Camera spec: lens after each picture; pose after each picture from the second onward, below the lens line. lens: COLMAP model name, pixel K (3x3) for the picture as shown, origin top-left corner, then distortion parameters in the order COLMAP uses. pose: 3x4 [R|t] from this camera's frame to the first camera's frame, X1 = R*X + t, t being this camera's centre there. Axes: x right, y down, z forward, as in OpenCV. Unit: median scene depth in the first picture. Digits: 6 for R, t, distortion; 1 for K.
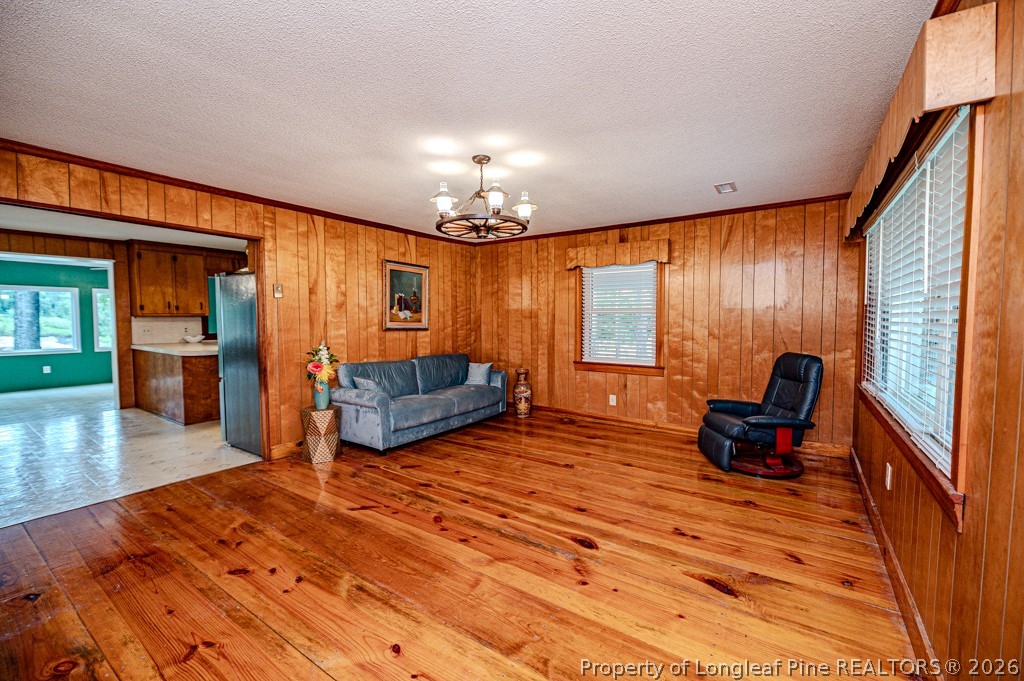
lens RADIAL K [[427.8, 0, 511.6], [0, 427.8, 339.6], [0, 0, 1]] dist [-0.006081, -0.000371]
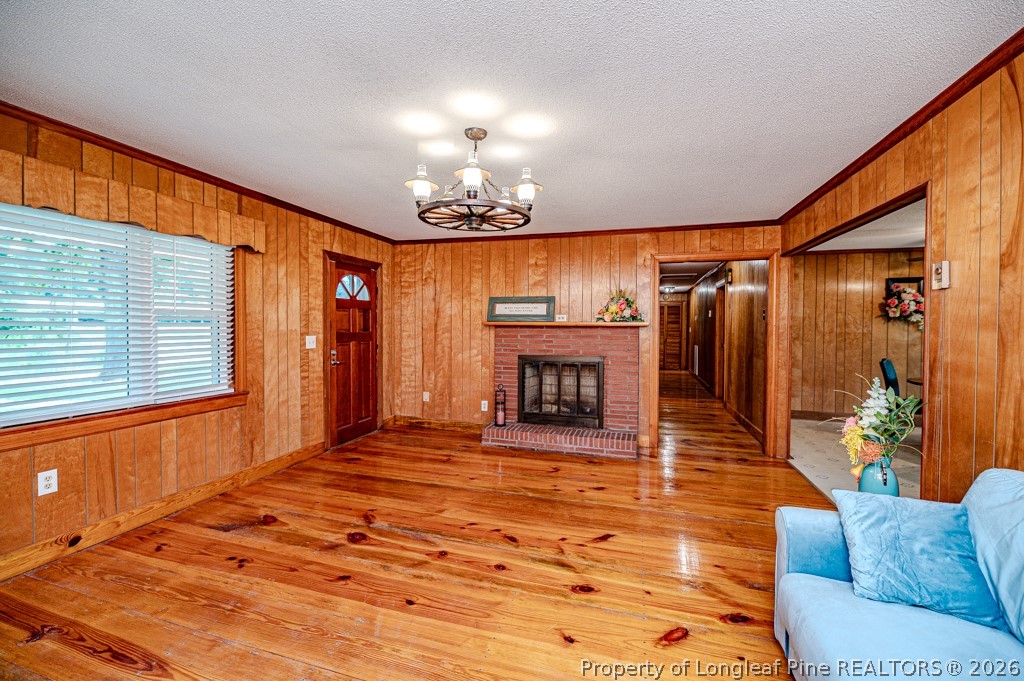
lens RADIAL K [[427.8, 0, 511.5], [0, 427.8, 334.3], [0, 0, 1]] dist [-0.006081, -0.000371]
pose [[-0.957163, -0.000061, -0.289549, 0.103435], [-0.019643, 0.997710, 0.064724, -0.095164], [0.288882, 0.067639, -0.954972, 1.879647]]
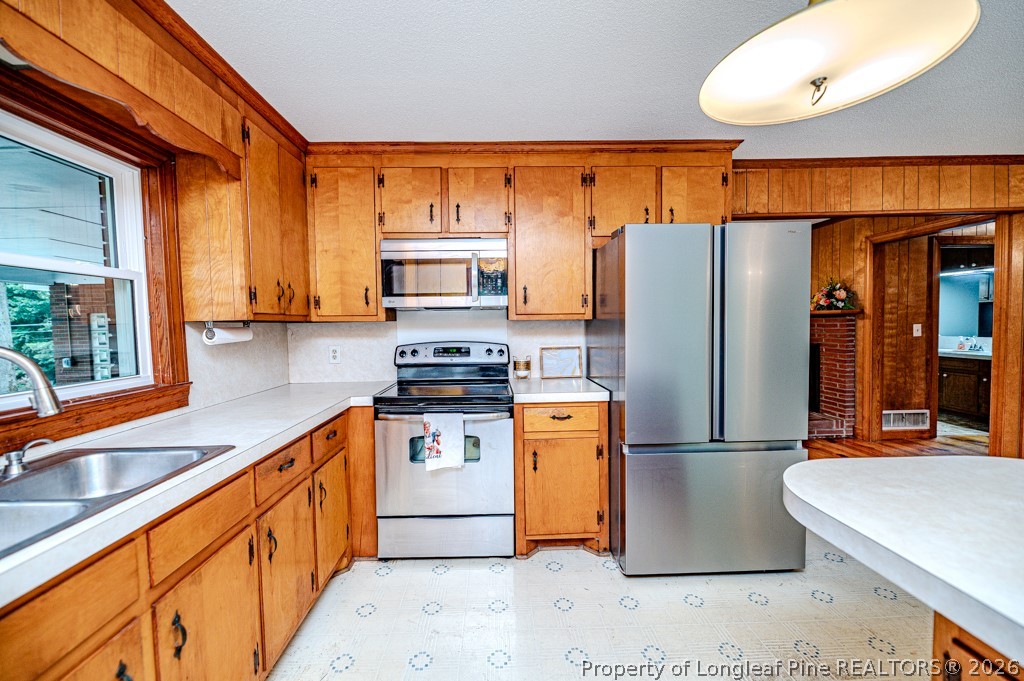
lens RADIAL K [[427.8, 0, 507.6], [0, 427.8, 341.3], [0, 0, 1]] dist [-0.006081, -0.000371]
pose [[-0.576466, -0.022900, 0.816800, -1.440899], [0.064222, 0.995245, 0.073229, -0.125844], [-0.814593, 0.094670, -0.572255, 2.426312]]
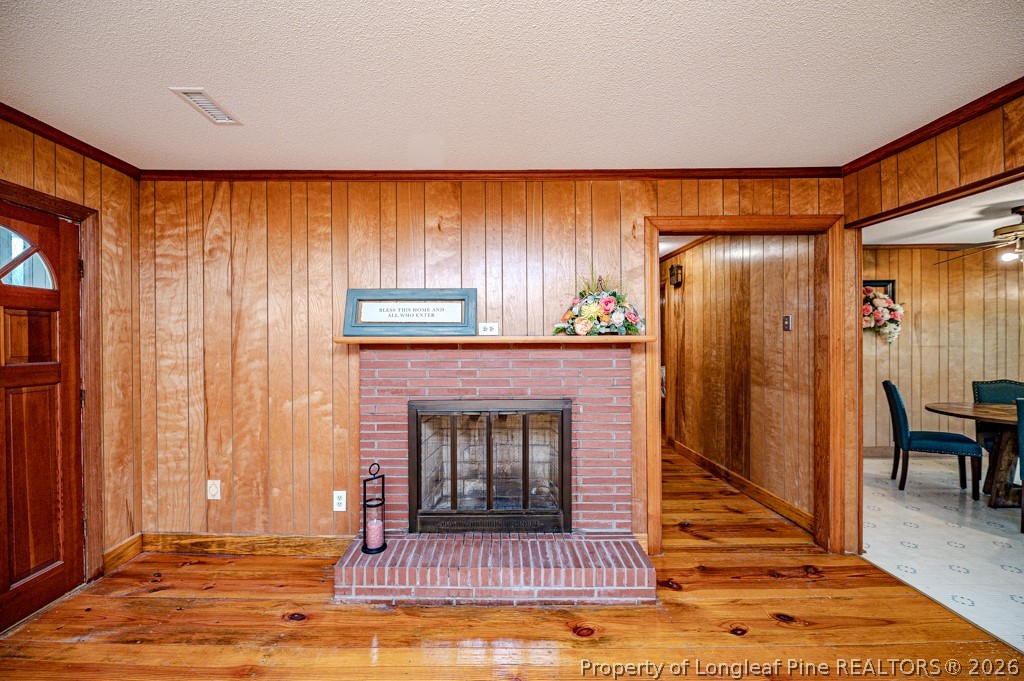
lens RADIAL K [[427.8, 0, 495.0], [0, 427.8, 344.0], [0, 0, 1]] dist [-0.006081, -0.000371]
pose [[-0.836172, 0.006872, -0.548424, -0.095786], [-0.021351, 0.998756, 0.045069, -0.061175], [0.548051, 0.049395, -0.834985, 1.044486]]
